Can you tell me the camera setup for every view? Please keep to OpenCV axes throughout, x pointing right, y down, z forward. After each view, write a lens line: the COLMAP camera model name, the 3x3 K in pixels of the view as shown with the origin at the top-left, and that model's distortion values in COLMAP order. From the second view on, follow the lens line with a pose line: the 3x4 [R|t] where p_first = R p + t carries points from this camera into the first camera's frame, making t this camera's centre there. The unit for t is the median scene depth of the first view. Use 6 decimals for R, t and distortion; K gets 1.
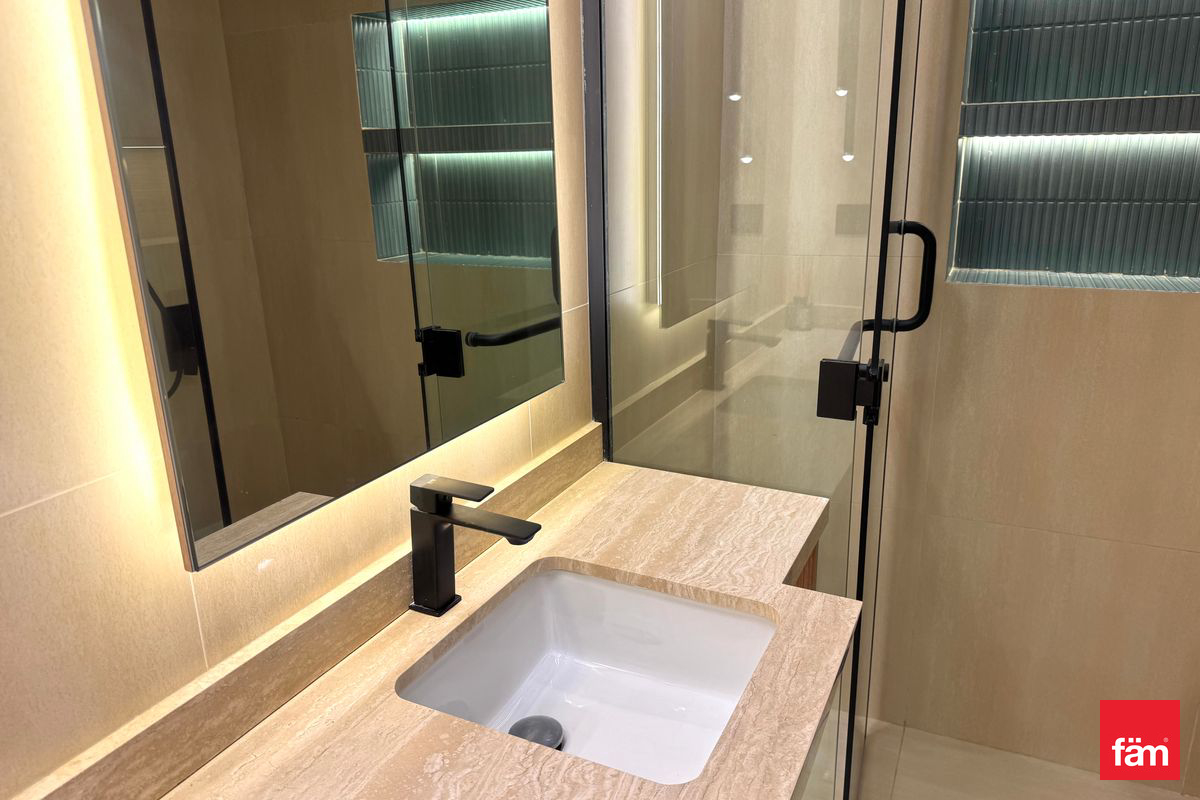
lens RADIAL K [[846.5, 0, 600.4], [0, 846.5, 394.5], [0, 0, 1]] dist [0.049773, -0.063393]
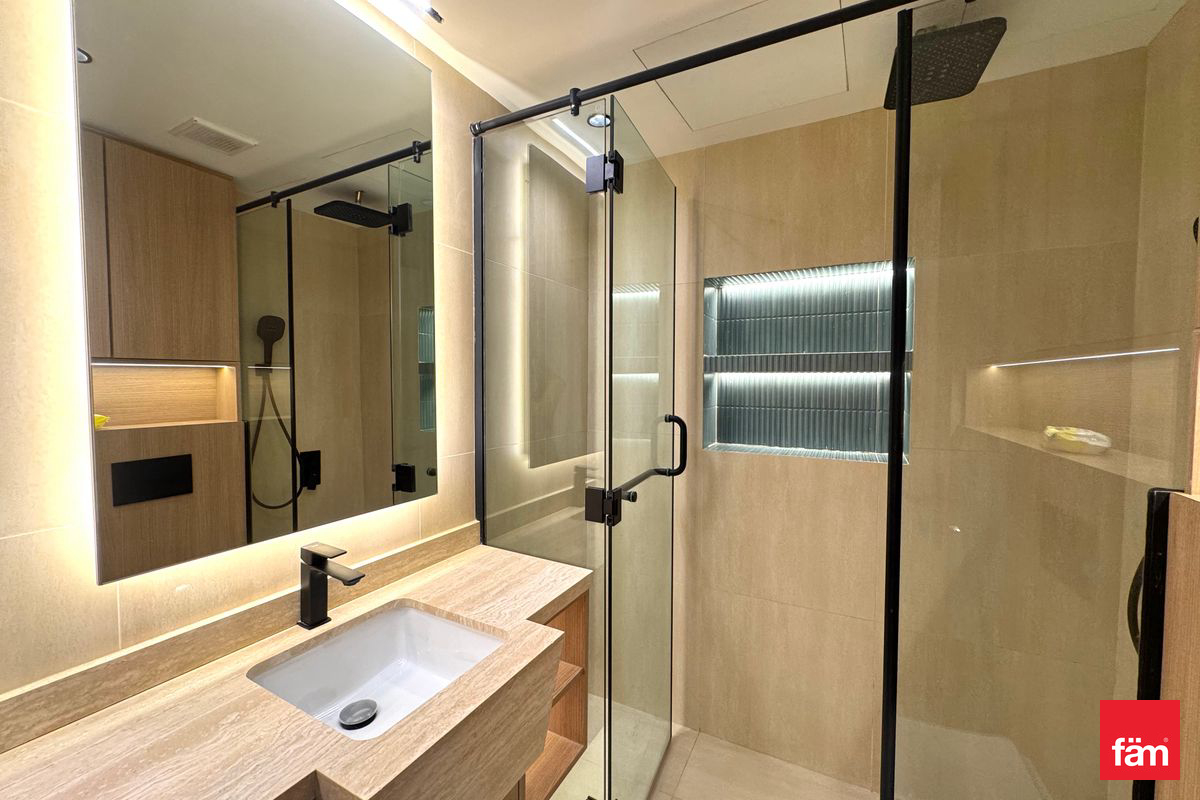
lens RADIAL K [[478.6, 0, 607.3], [0, 478.6, 395.3], [0, 0, 1]] dist [-0.006194, 0.001359]
pose [[0.998946, 0.027365, -0.036856, 0.336875], [-0.035594, 0.968755, -0.245451, 0.016448], [0.028988, 0.246504, 0.968708, -0.014148]]
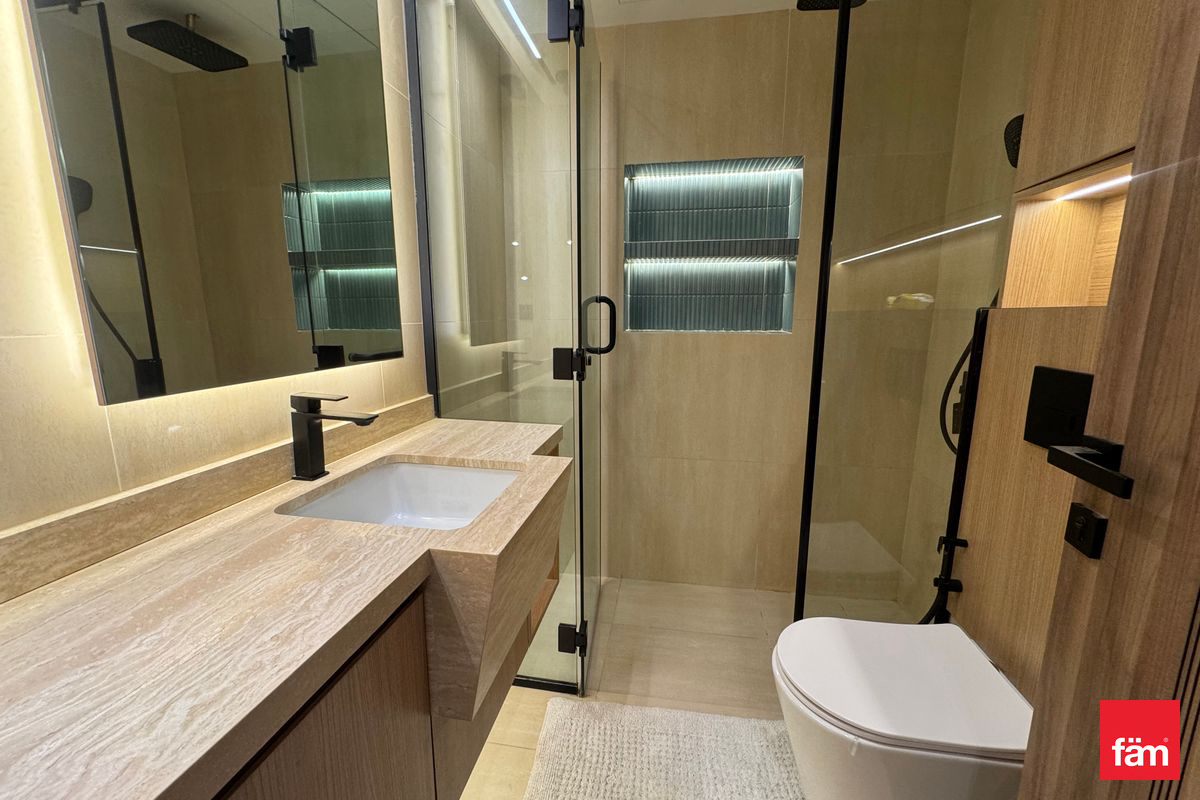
lens RADIAL K [[478.6, 0, 603.5], [0, 478.6, 397.1], [0, 0, 1]] dist [-0.006194, 0.001359]
pose [[0.958705, -0.025494, 0.283256, 0.065817], [0.057982, 0.992577, -0.106910, 0.184789], [-0.278427, 0.118919, 0.953067, -0.016432]]
